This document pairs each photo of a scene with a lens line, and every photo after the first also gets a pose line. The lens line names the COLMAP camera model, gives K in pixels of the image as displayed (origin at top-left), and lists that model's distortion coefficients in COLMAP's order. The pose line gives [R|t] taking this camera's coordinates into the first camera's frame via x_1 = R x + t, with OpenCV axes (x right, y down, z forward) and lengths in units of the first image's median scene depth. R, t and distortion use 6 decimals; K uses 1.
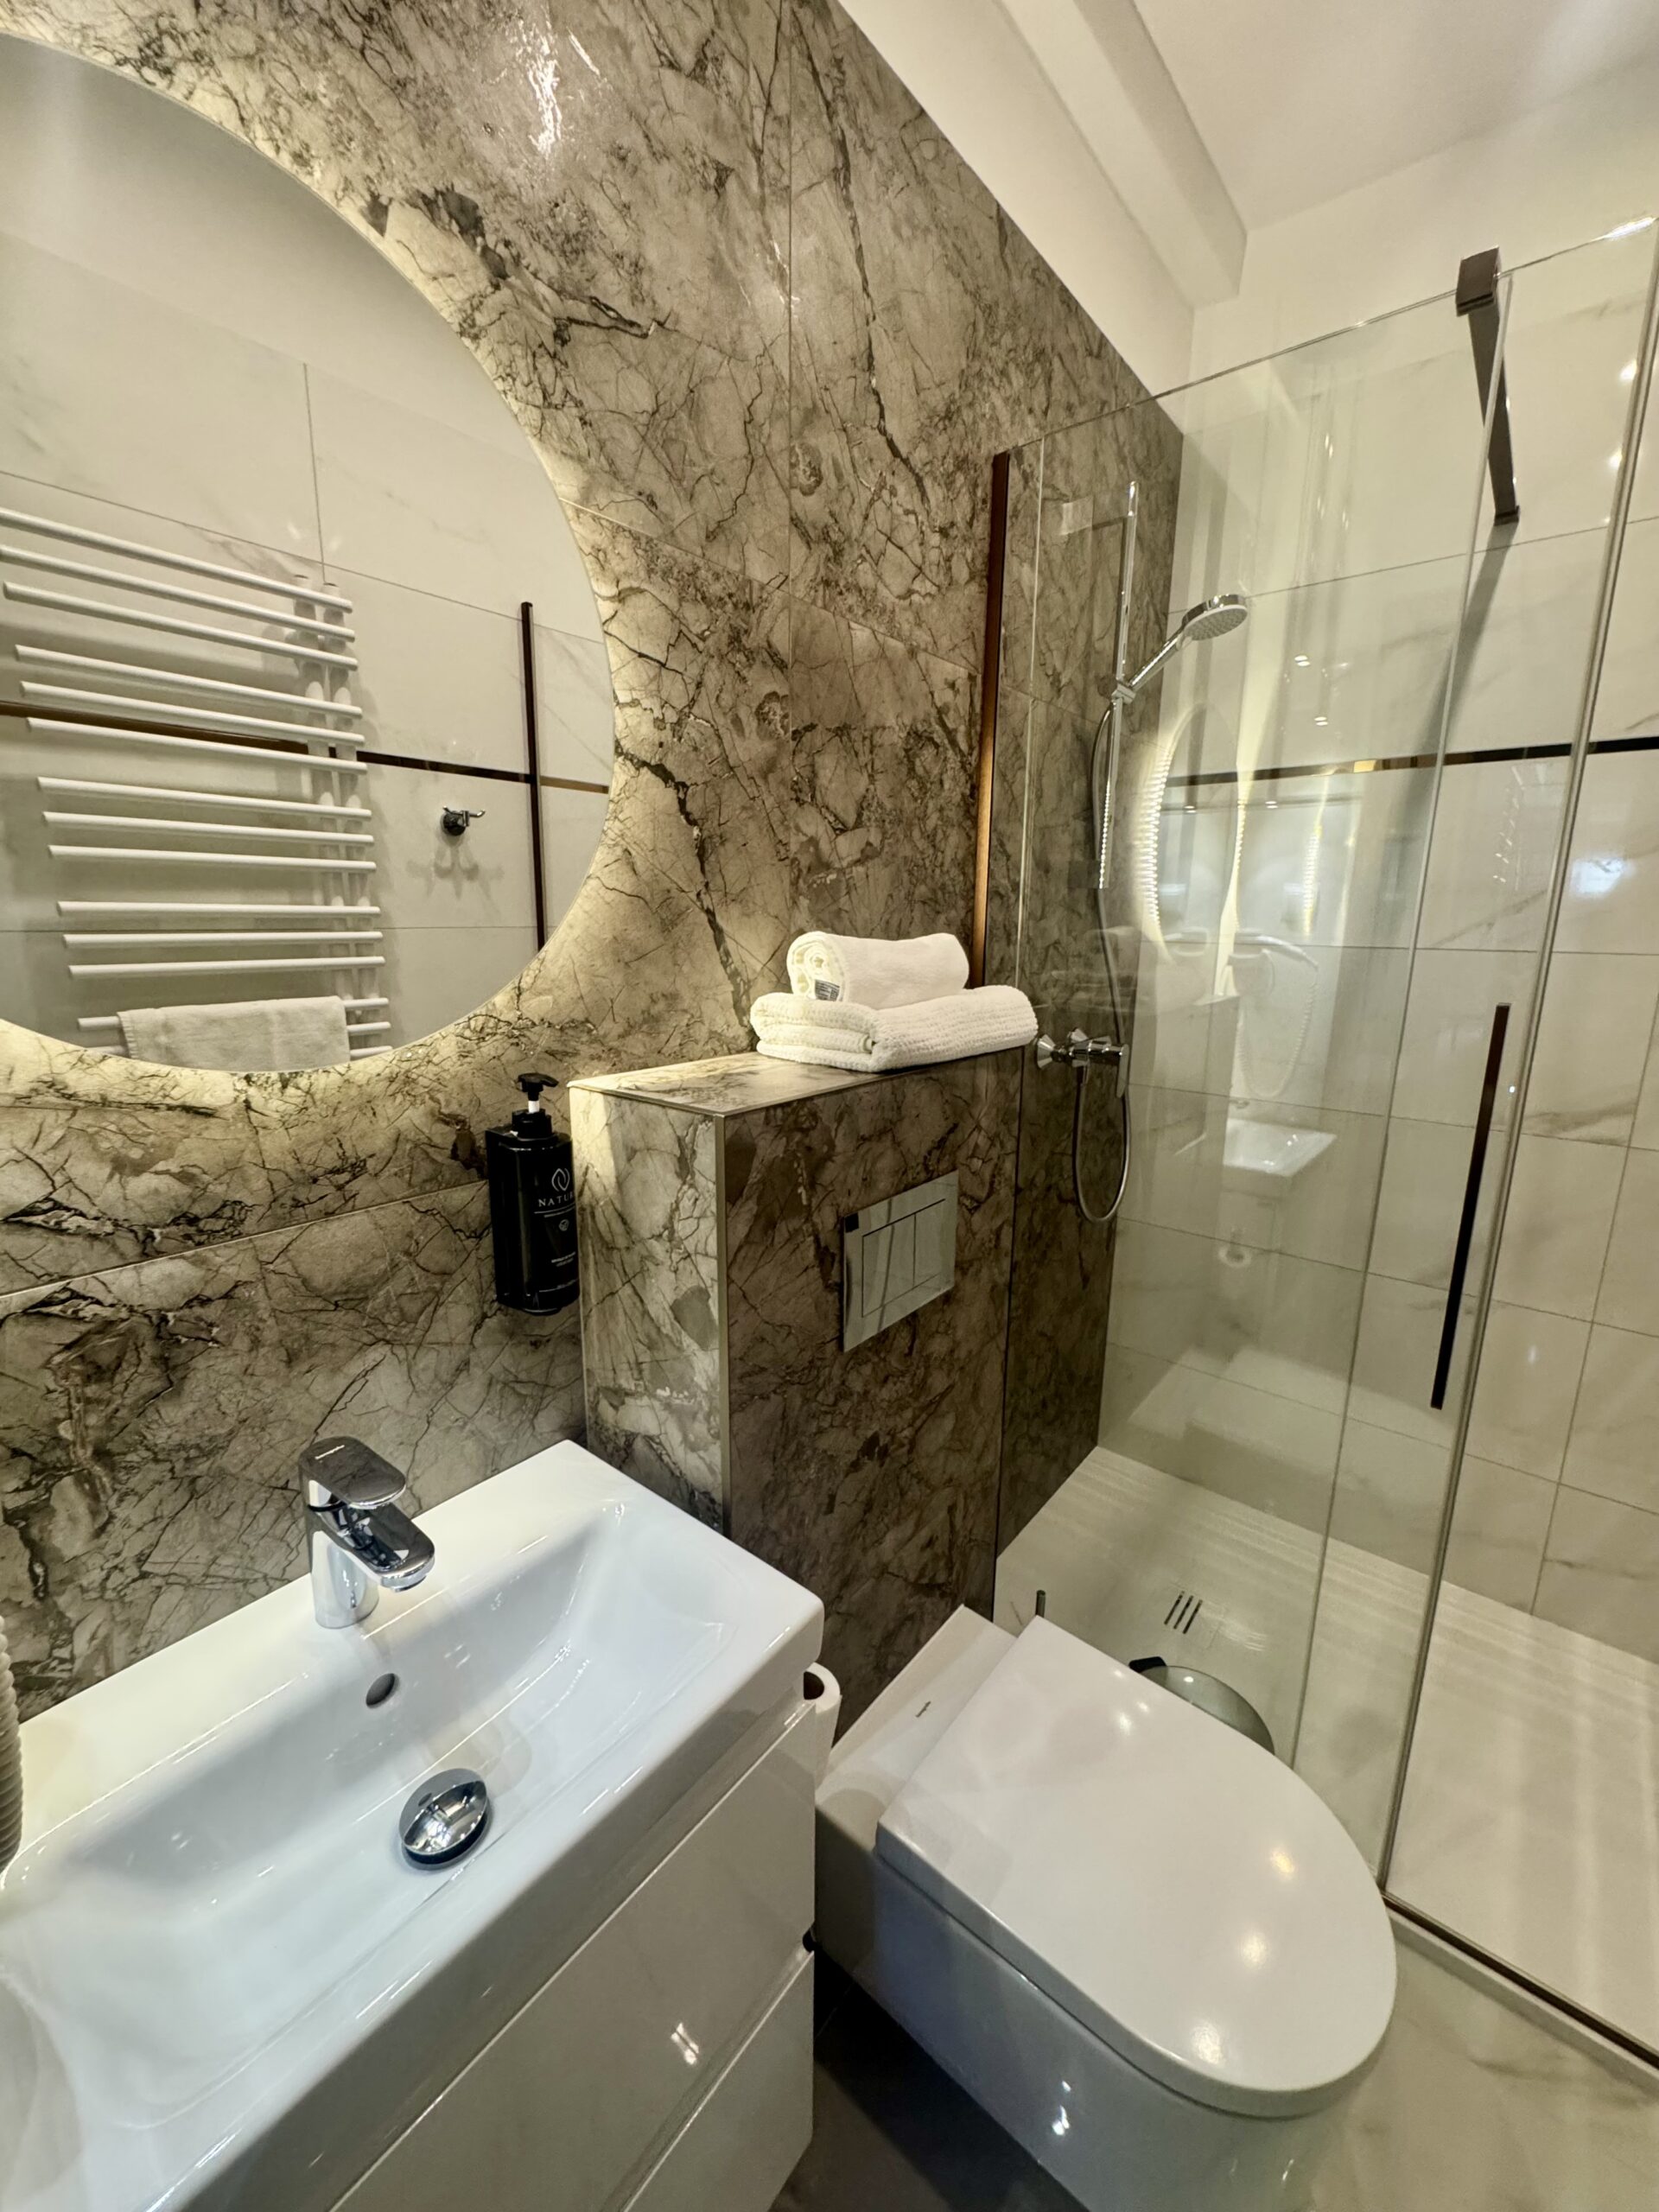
lens RADIAL K [[898.6, 0, 830.7], [0, 898.6, 1107.6], [0, 0, 1]] dist [-0.003922, -0.000124]
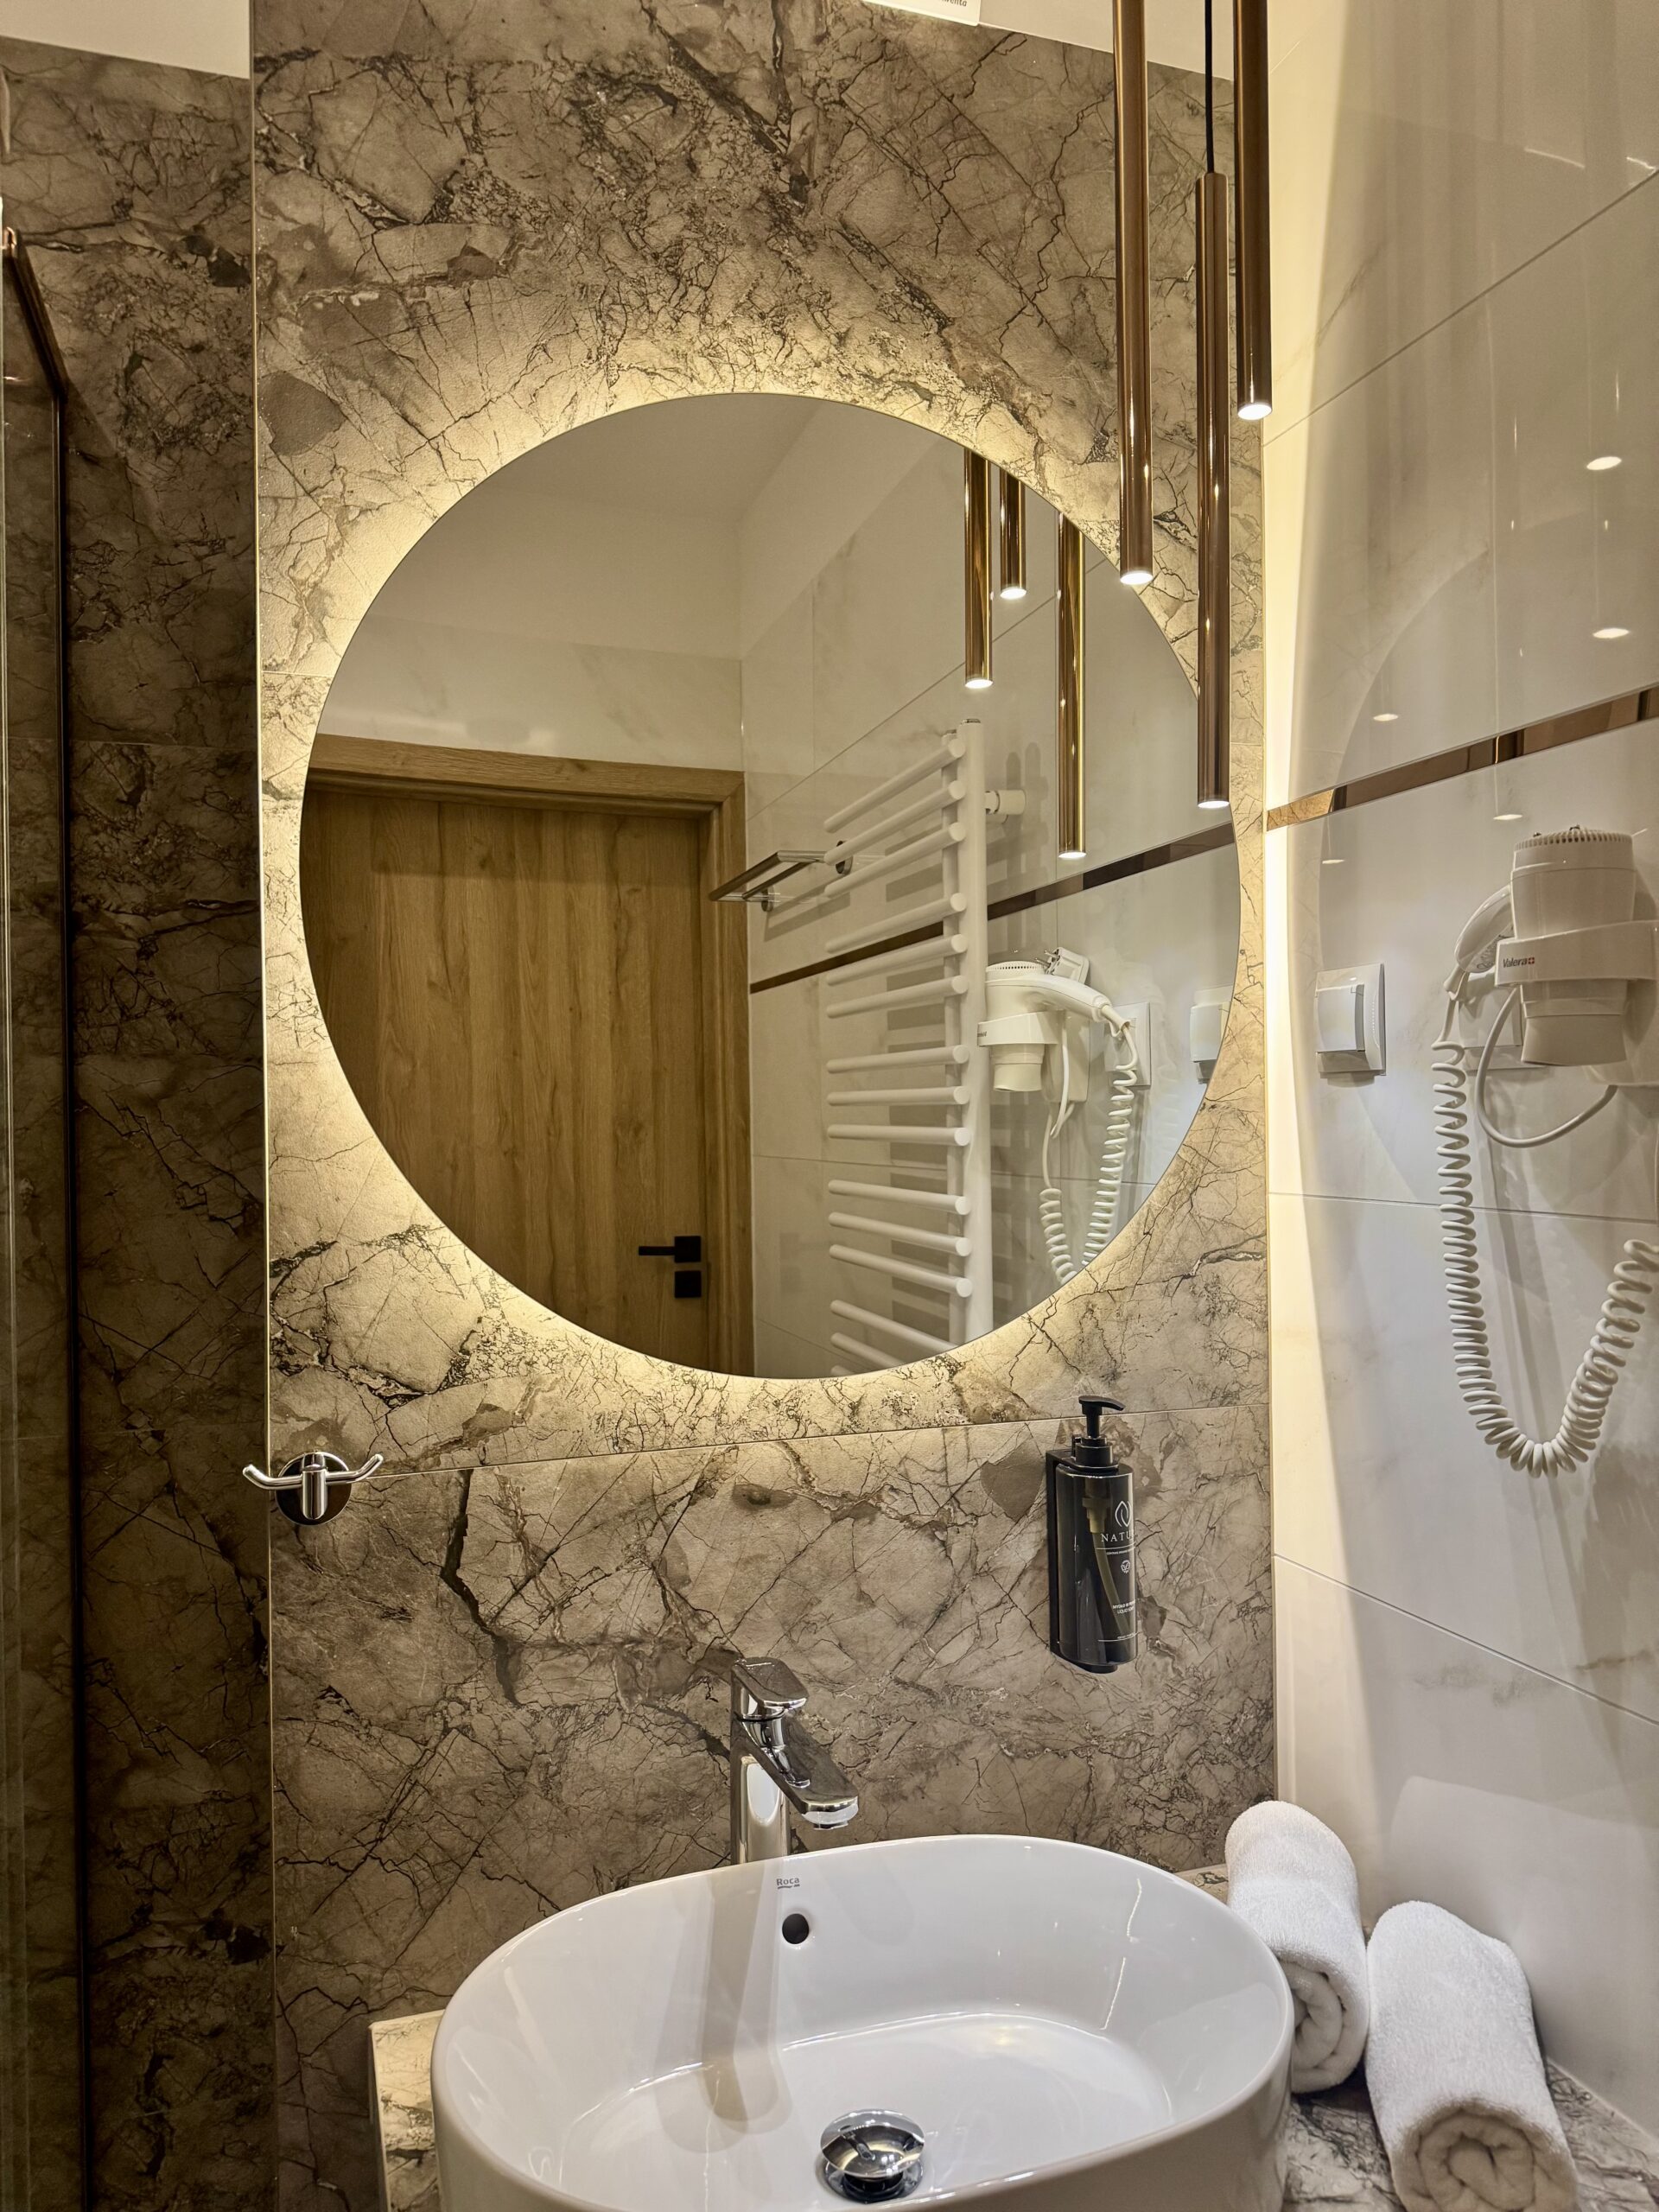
lens RADIAL K [[1577.7, 0, 820.9], [0, 1577.7, 1115.3], [0, 0, 1]] dist [0.050826, -0.068353]
pose [[0.844878, -0.014011, -0.534775, 0.943261], [-0.091991, 0.980961, -0.171037, 0.492864], [0.526990, 0.193700, 0.827503, 0.469657]]
